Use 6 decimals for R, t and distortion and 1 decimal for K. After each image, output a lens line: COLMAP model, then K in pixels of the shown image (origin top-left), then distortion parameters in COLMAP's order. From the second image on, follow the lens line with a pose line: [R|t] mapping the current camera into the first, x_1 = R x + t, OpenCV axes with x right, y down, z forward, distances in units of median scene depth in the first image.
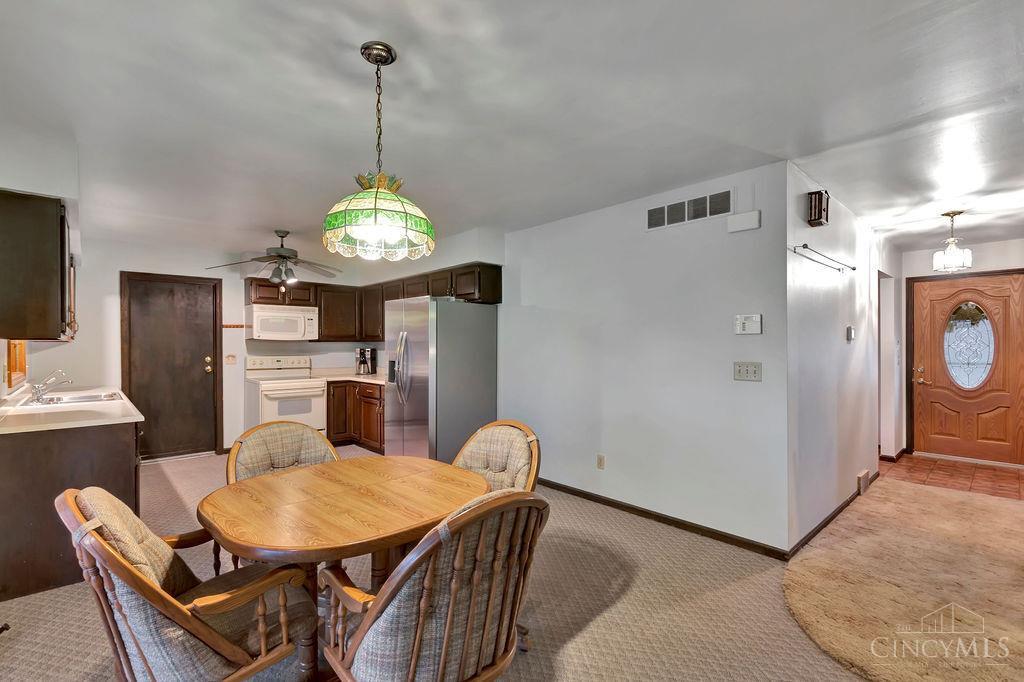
lens RADIAL K [[461.3, 0, 506.6], [0, 461.3, 344.4], [0, 0, 1]] dist [0.005587, 0.000617]
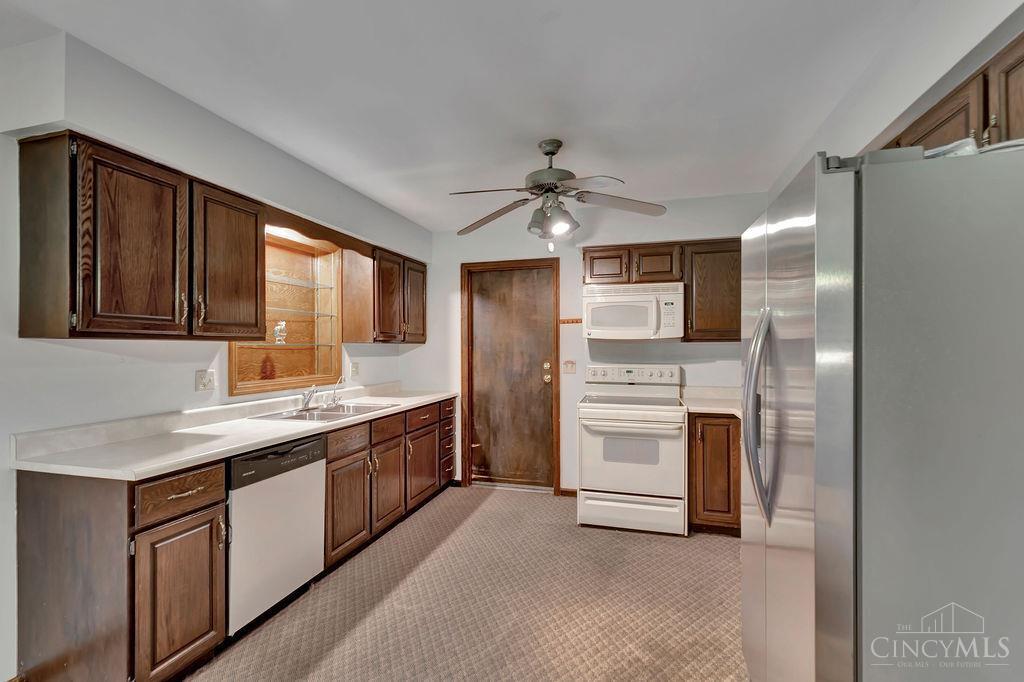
lens RADIAL K [[461.3, 0, 505.6], [0, 461.3, 343.7], [0, 0, 1]] dist [0.005587, 0.000617]
pose [[0.527430, -0.005406, -0.849581, -0.035651], [0.002949, 0.999985, -0.004533, -0.000967], [0.849593, -0.000114, 0.527439, 0.543025]]
